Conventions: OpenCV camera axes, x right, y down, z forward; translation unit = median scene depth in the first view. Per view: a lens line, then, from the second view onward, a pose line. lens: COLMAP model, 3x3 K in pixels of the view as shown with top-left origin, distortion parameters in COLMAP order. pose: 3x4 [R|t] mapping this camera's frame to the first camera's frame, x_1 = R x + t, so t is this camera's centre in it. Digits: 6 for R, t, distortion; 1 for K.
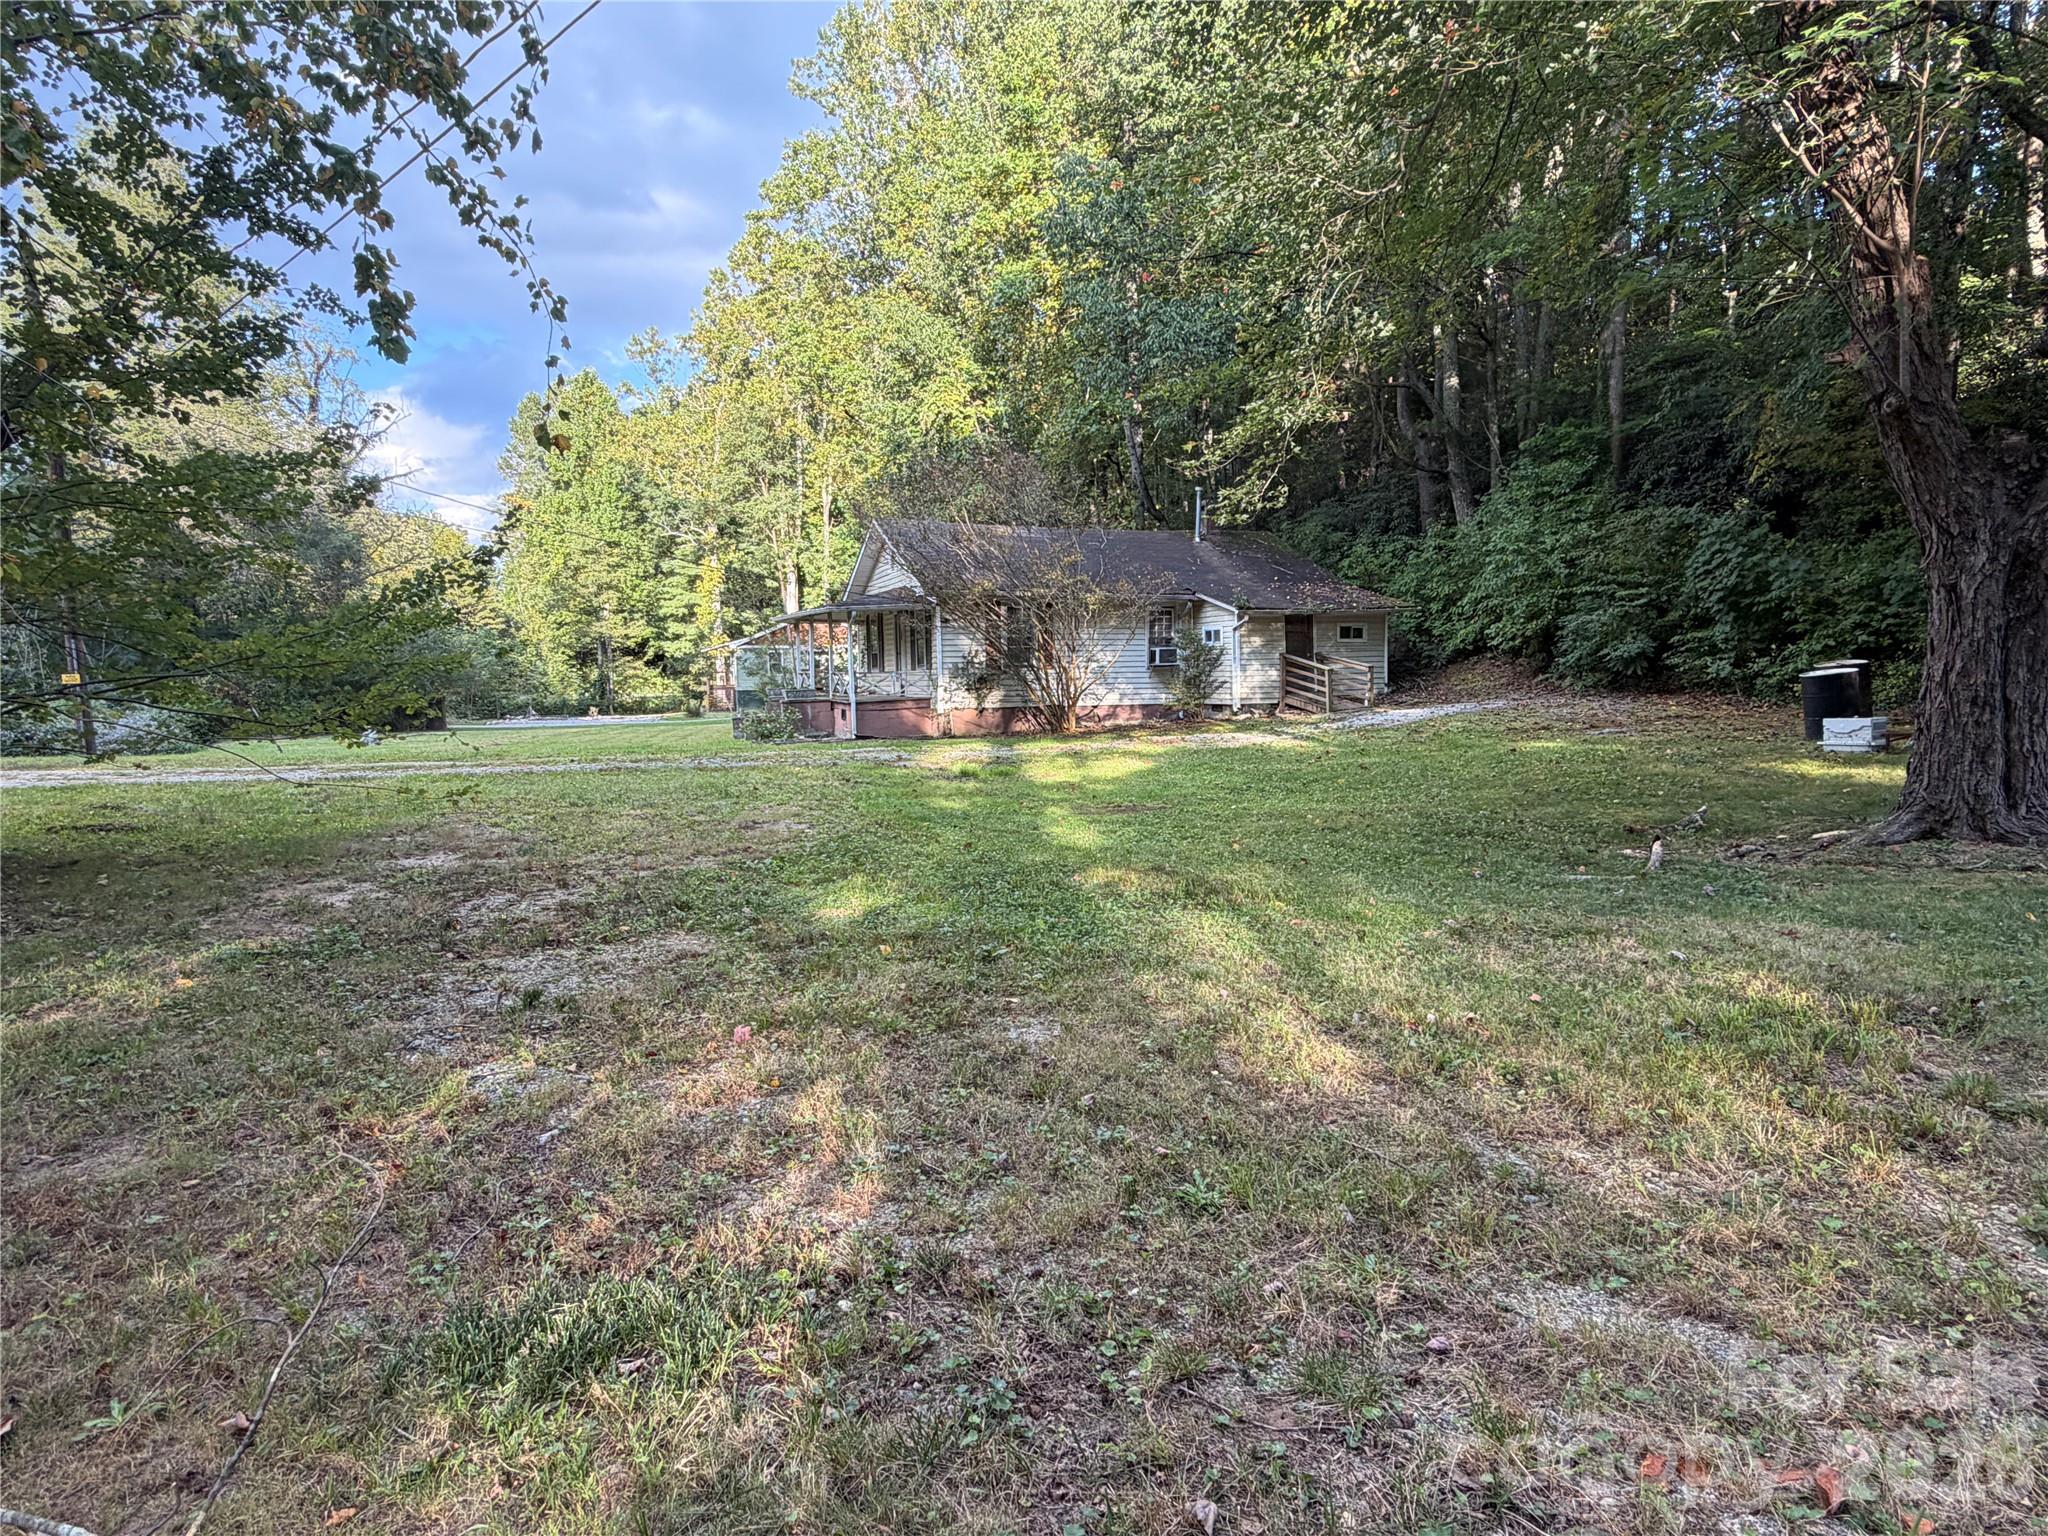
lens RADIAL K [[1121.8, 0, 1029.2], [0, 1121.8, 771.2], [0, 0, 1]] dist [0.000908, 0.000435]
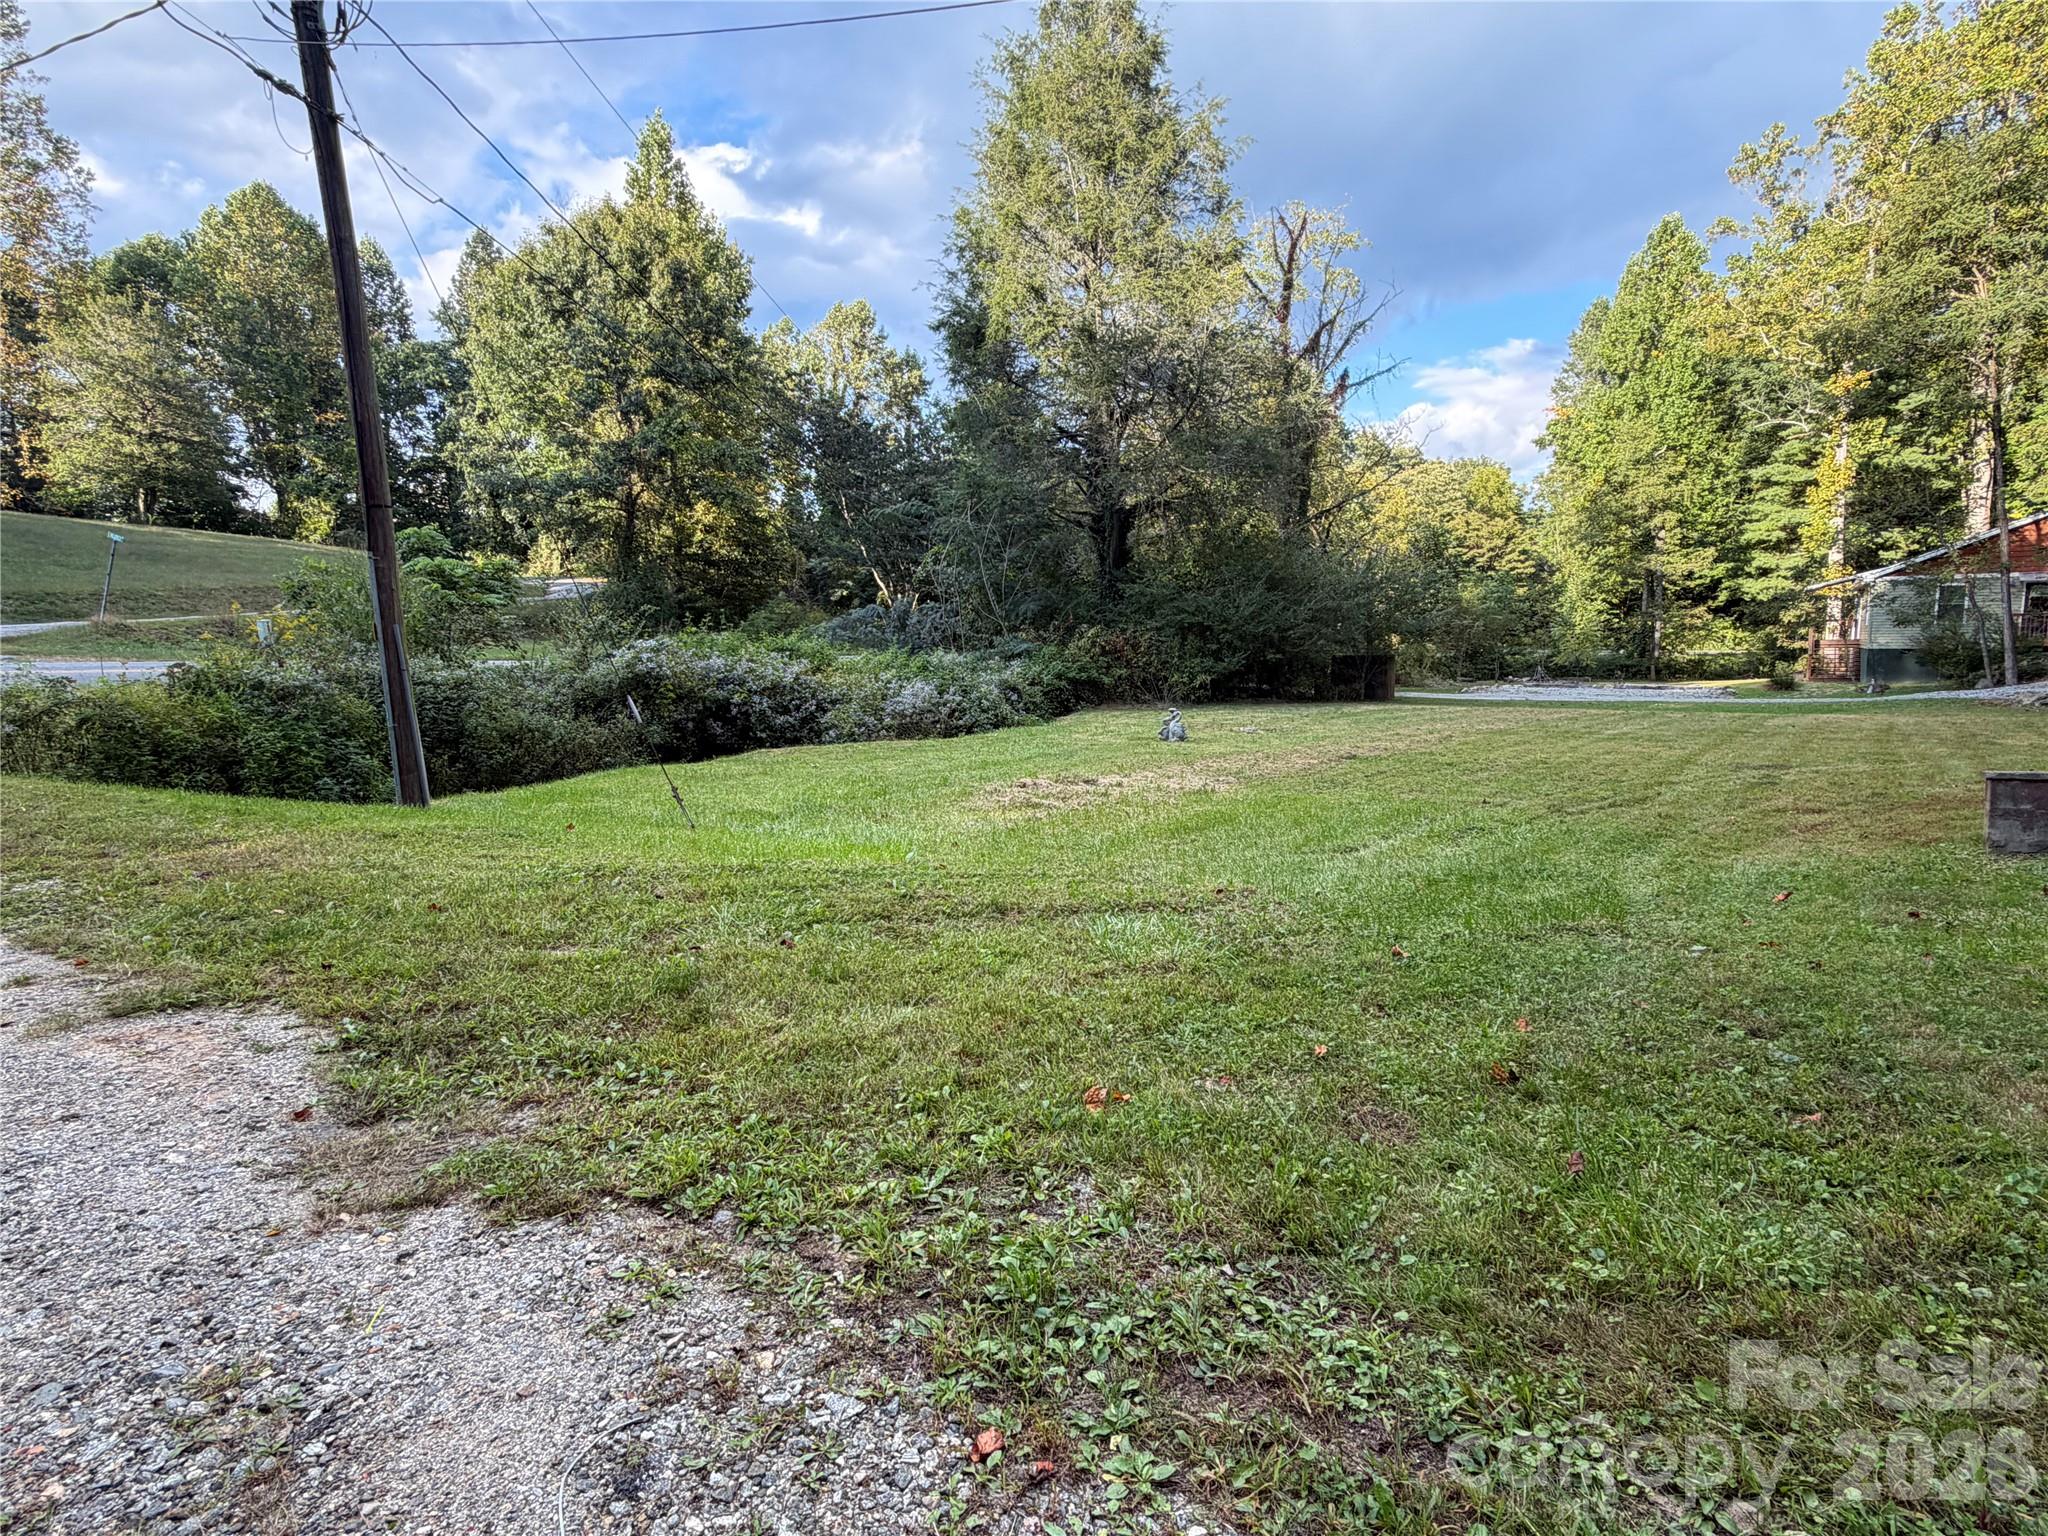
lens RADIAL K [[1058.7, 0, 1024.0], [0, 1058.7, 768.0], [0, 0, 1]] dist [-0.002654, -0.000008]
pose [[0.617191, 0.098409, -0.780635, -0.071860], [-0.062249, 0.995145, 0.076235, -0.018480], [0.784347, 0.001543, 0.620321, 0.227181]]
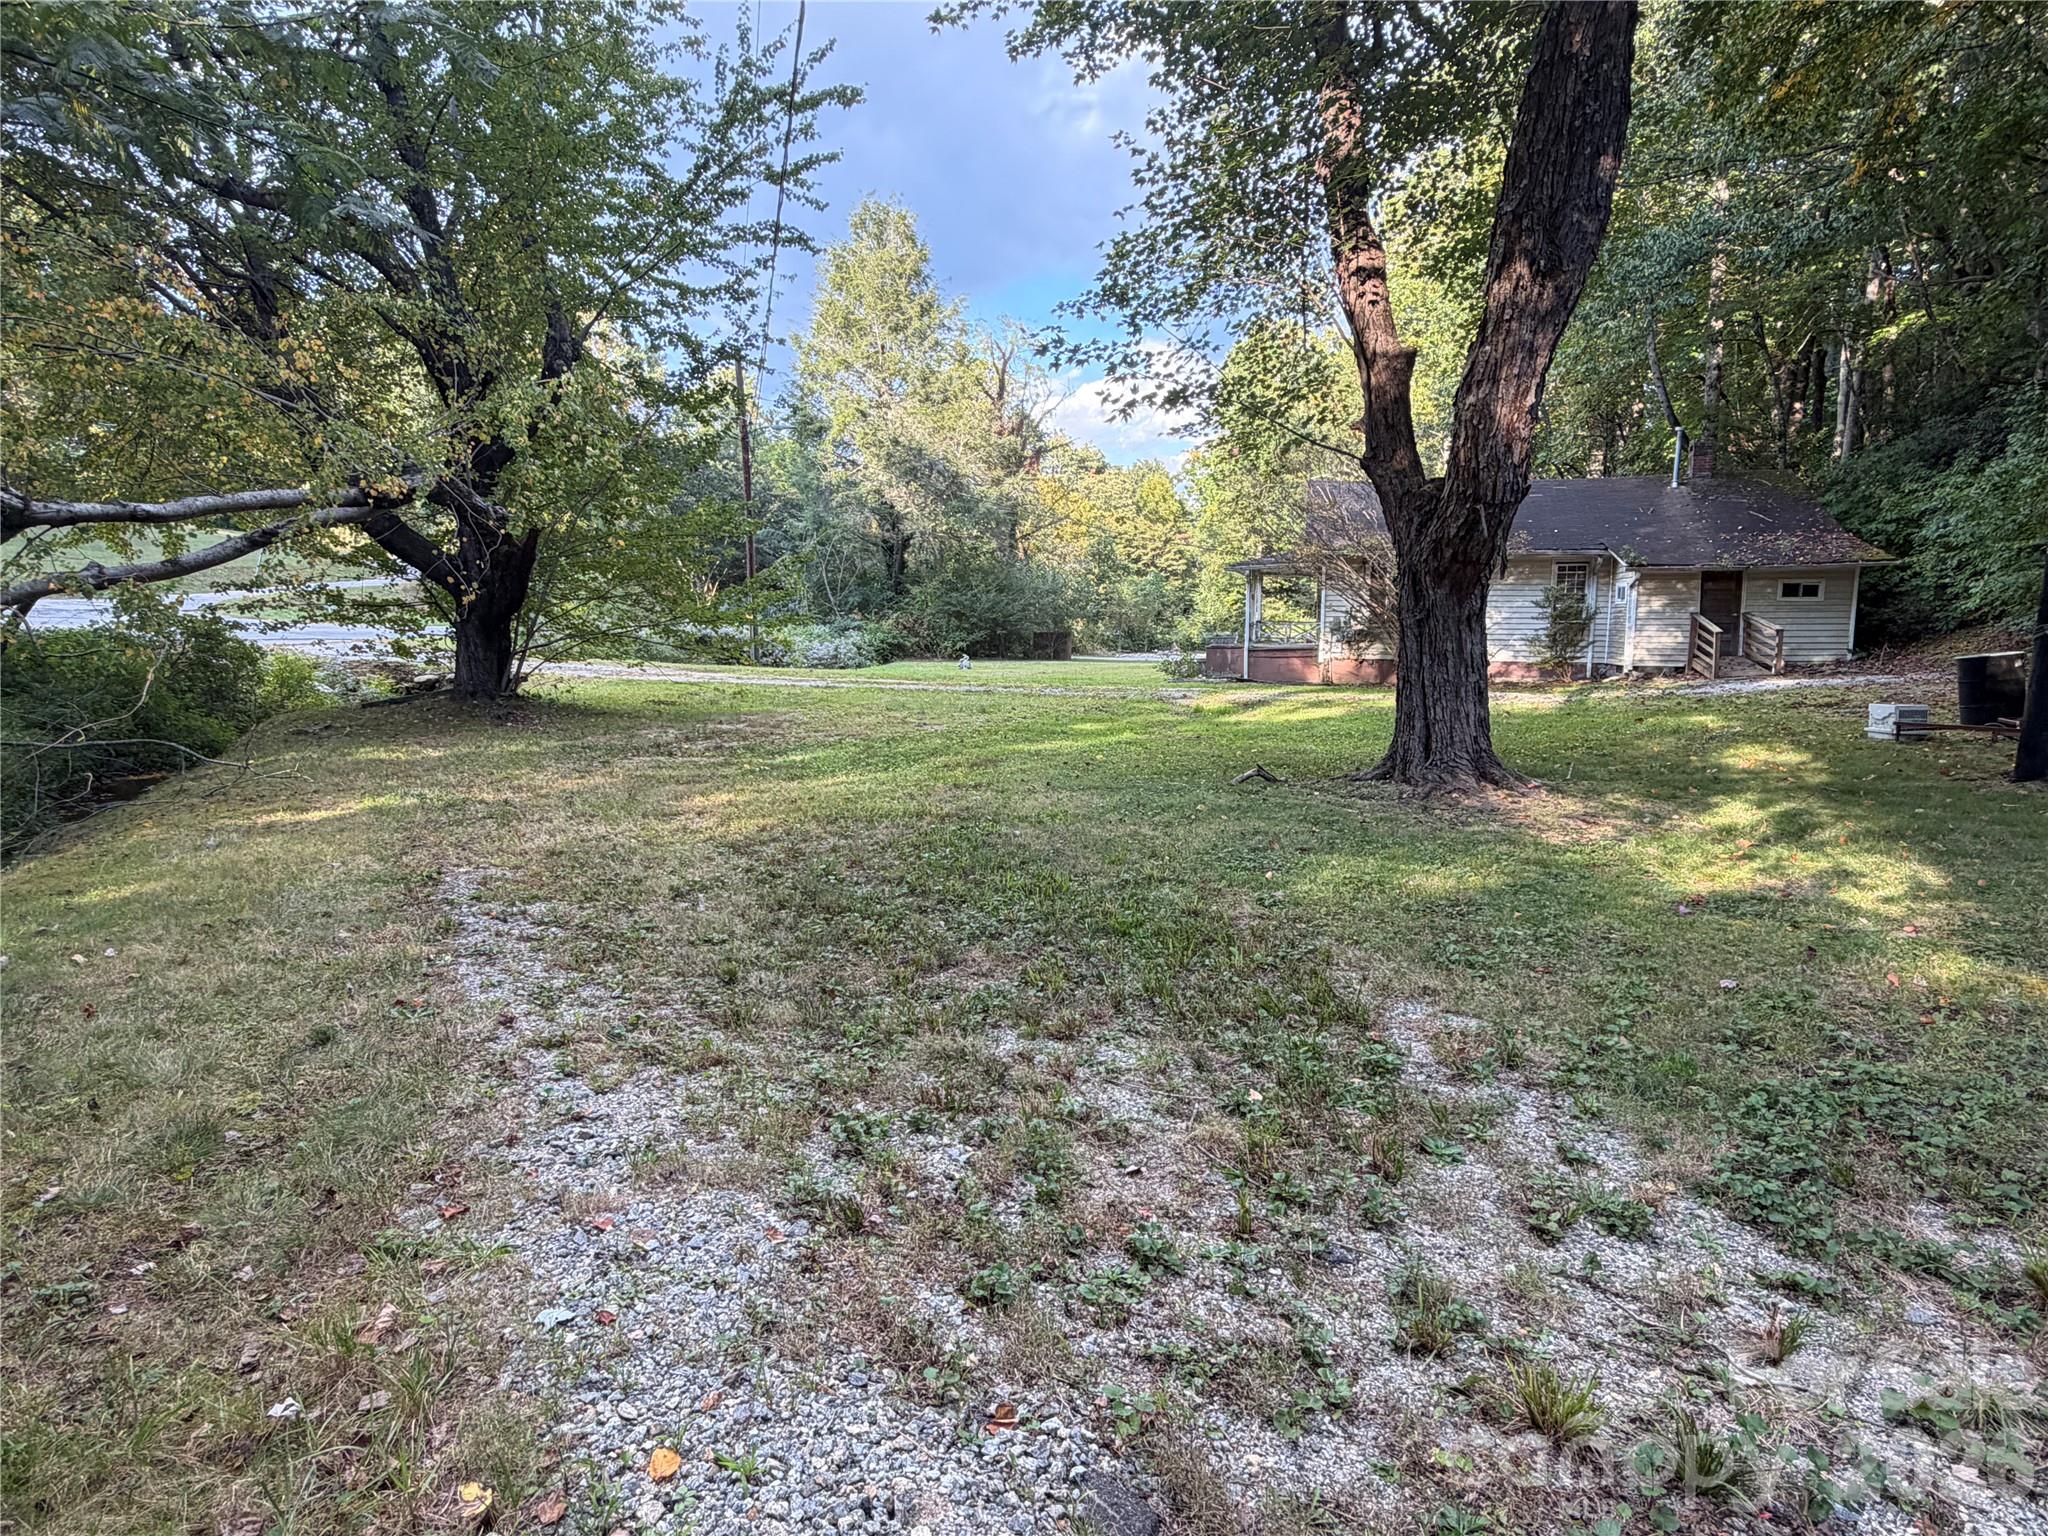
lens RADIAL K [[1193.4, 0, 1024.0], [0, 1193.4, 768.0], [0, 0, 1]] dist [0.027613, 0.000123]
pose [[0.808249, 0.093776, -0.581326, 0.120649], [-0.067786, 0.995492, 0.066340, -0.002103], [0.584926, -0.014214, 0.810962, -0.043004]]
